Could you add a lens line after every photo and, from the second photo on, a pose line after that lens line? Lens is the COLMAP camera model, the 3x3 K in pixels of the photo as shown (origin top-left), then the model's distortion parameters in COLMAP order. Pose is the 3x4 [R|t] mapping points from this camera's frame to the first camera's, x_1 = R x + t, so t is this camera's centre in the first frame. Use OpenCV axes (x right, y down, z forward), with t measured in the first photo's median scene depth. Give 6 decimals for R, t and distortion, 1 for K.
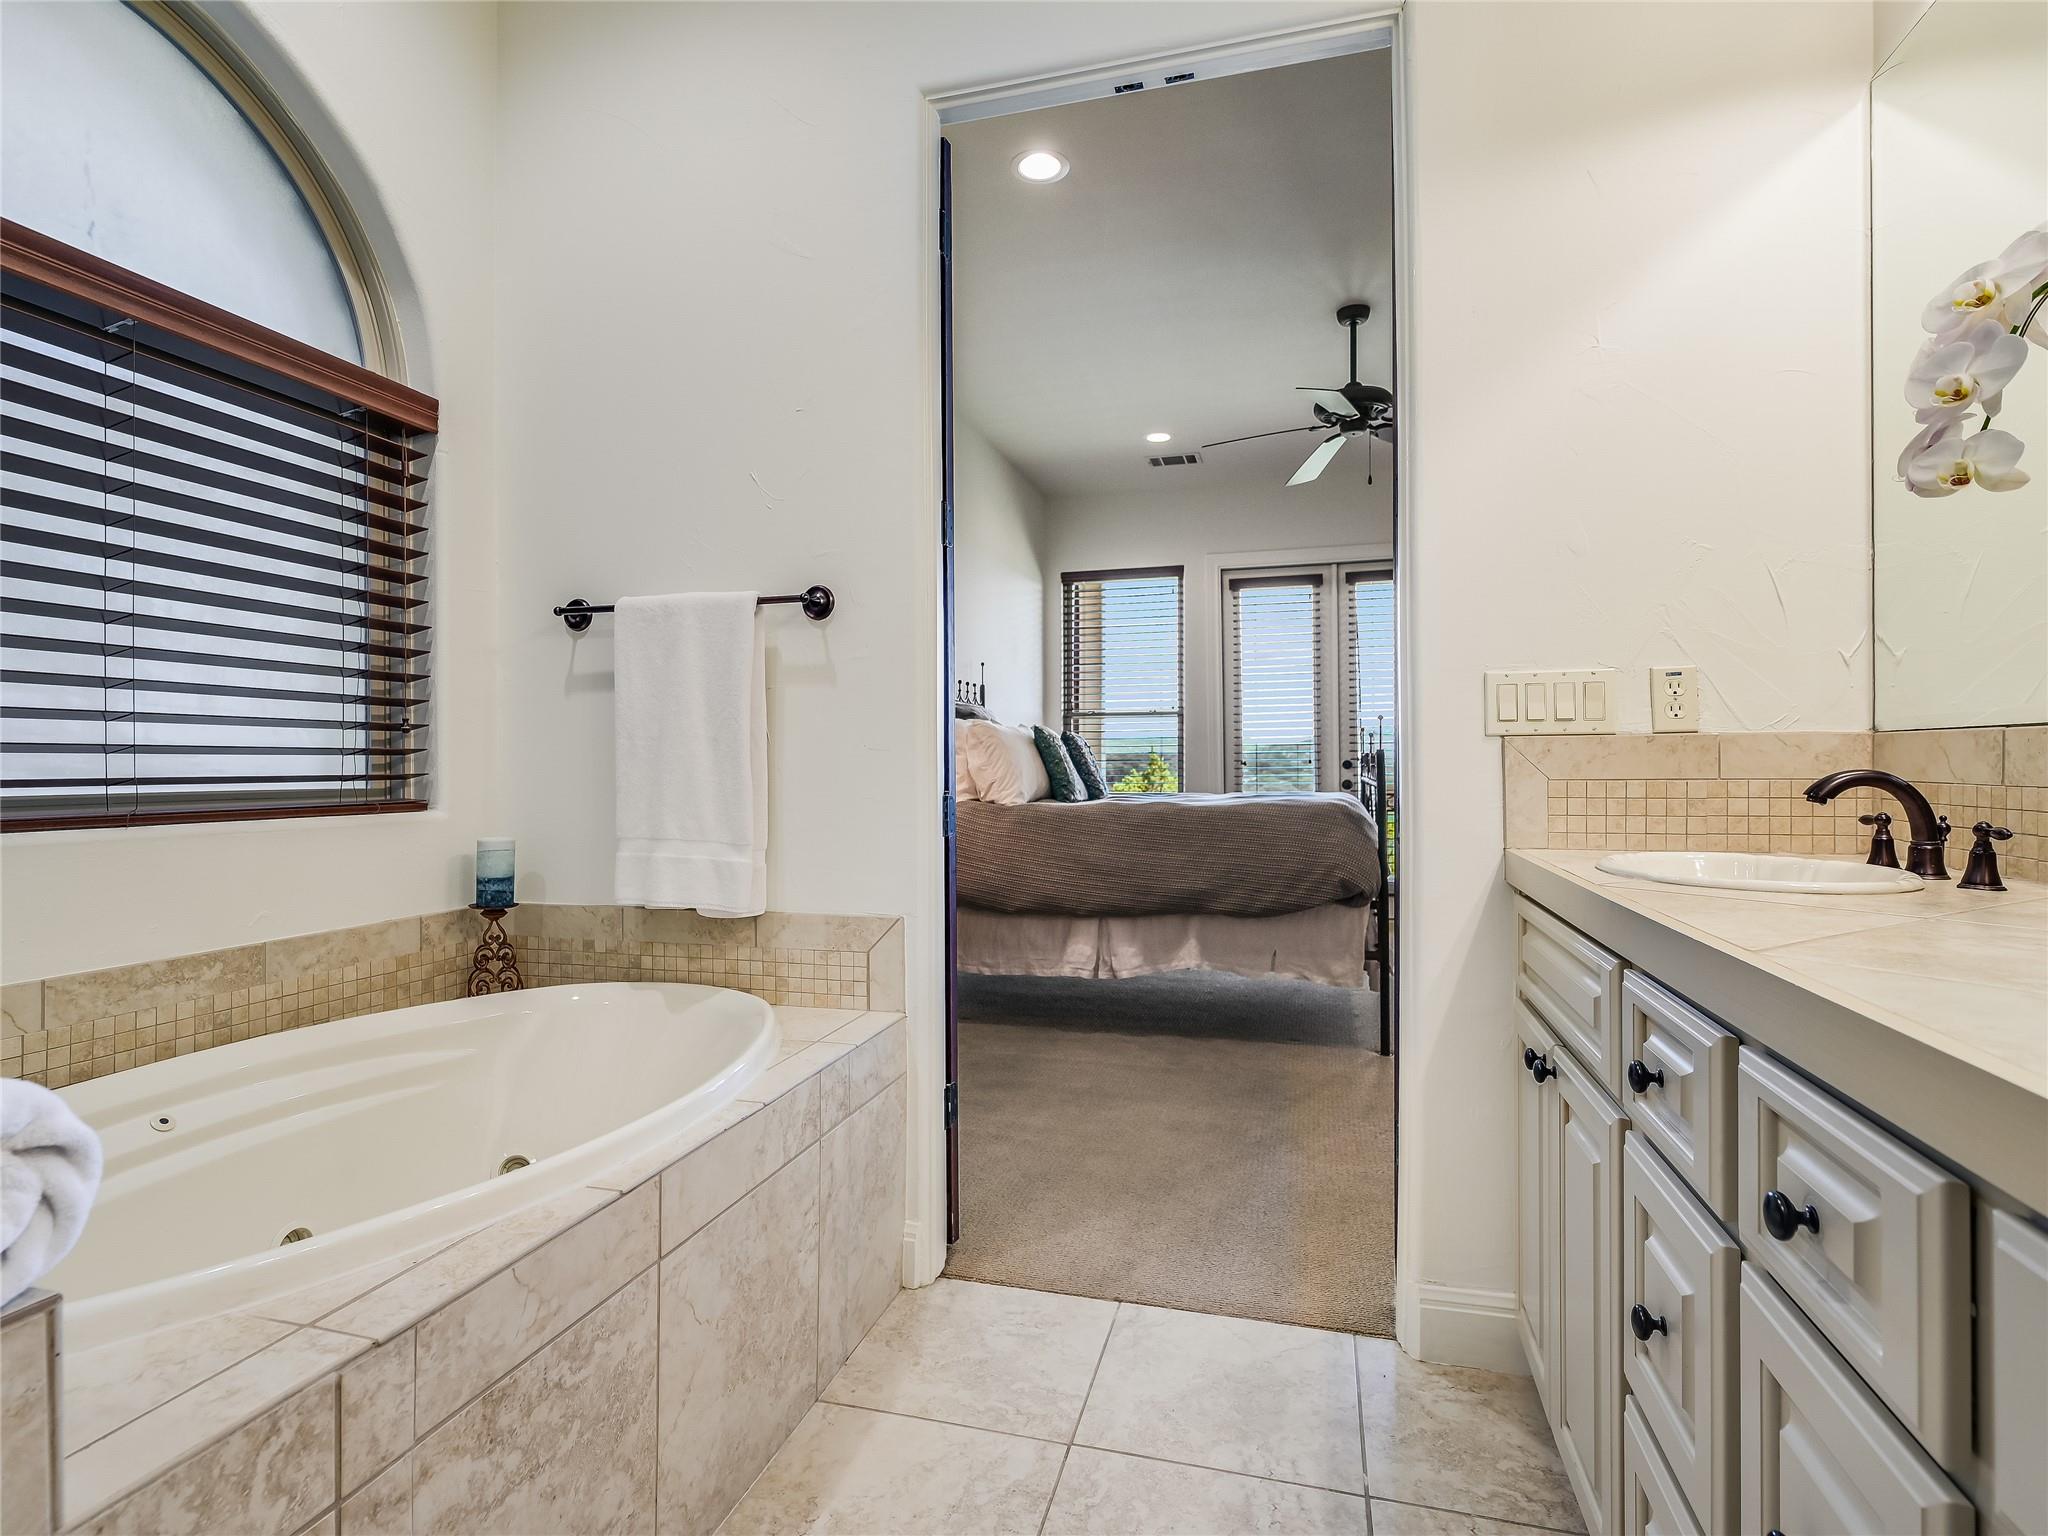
lens RADIAL K [[1013.2, 0, 1024.0], [0, 1013.2, 768.0], [0, 0, 1]] dist [0.006705, 0.000024]
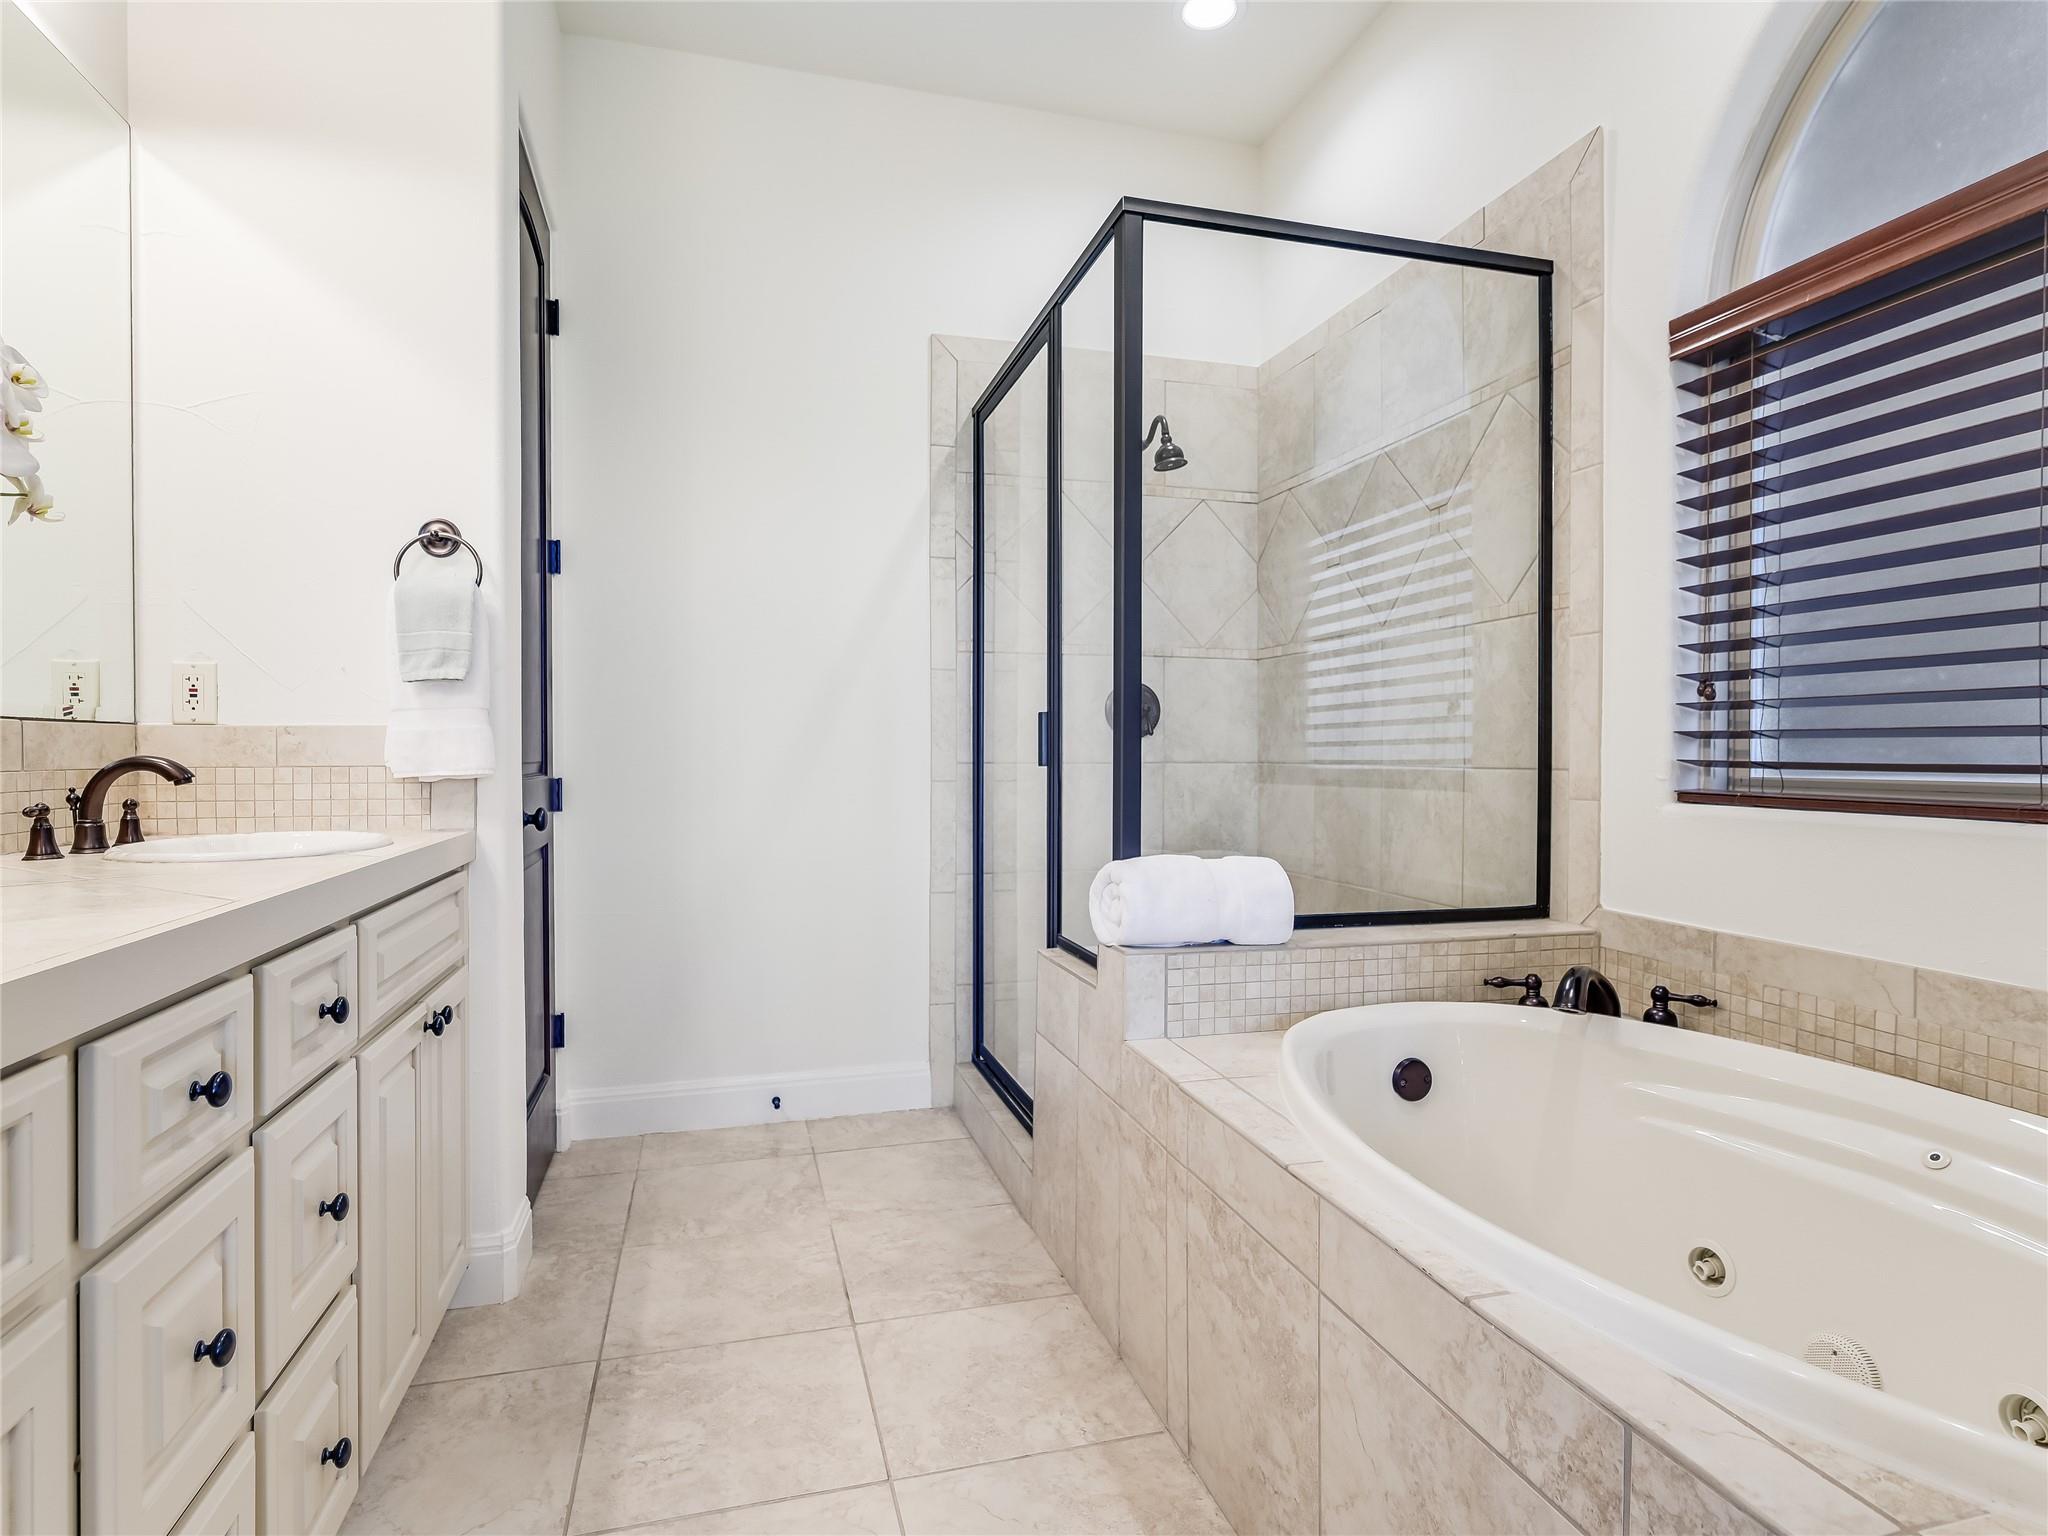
lens RADIAL K [[1101.0, 0, 1024.0], [0, 1101.0, 768.0], [0, 0, 1]] dist [0.002238, 0.000446]
pose [[-0.860255, 0.011223, -0.509740, 0.318254], [0.001502, 0.999809, 0.019478, -0.007955], [0.509861, 0.015990, -0.860108, 1.444063]]
